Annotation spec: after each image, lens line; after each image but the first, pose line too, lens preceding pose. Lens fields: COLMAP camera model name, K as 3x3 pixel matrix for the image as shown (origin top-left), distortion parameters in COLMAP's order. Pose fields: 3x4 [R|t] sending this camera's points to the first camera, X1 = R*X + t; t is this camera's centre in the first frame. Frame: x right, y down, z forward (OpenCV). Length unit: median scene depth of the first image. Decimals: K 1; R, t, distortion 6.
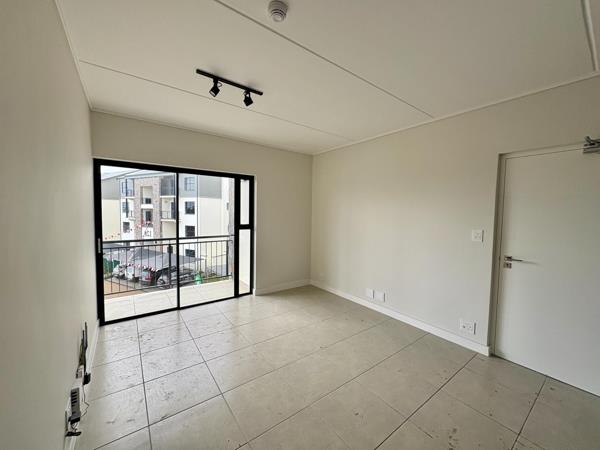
lens RADIAL K [[240.1, 0, 299.6], [0, 240.1, 224.7], [0, 0, 1]] dist [0.000309, -0.000108]
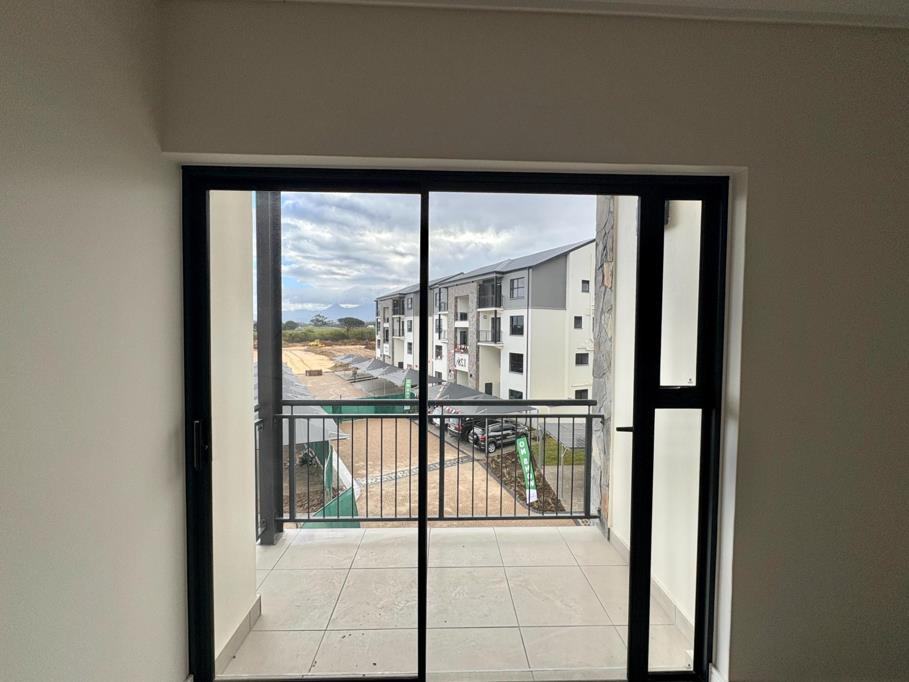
lens RADIAL K [[363.8, 0, 449.8], [0, 363.8, 339.8], [0, 0, 1]] dist [0.000309, -0.000108]
pose [[0.814054, 0.010083, -0.580702, -0.113457], [-0.027544, 0.999395, -0.021259, -0.018677], [0.580136, 0.033301, 0.813839, 0.318455]]
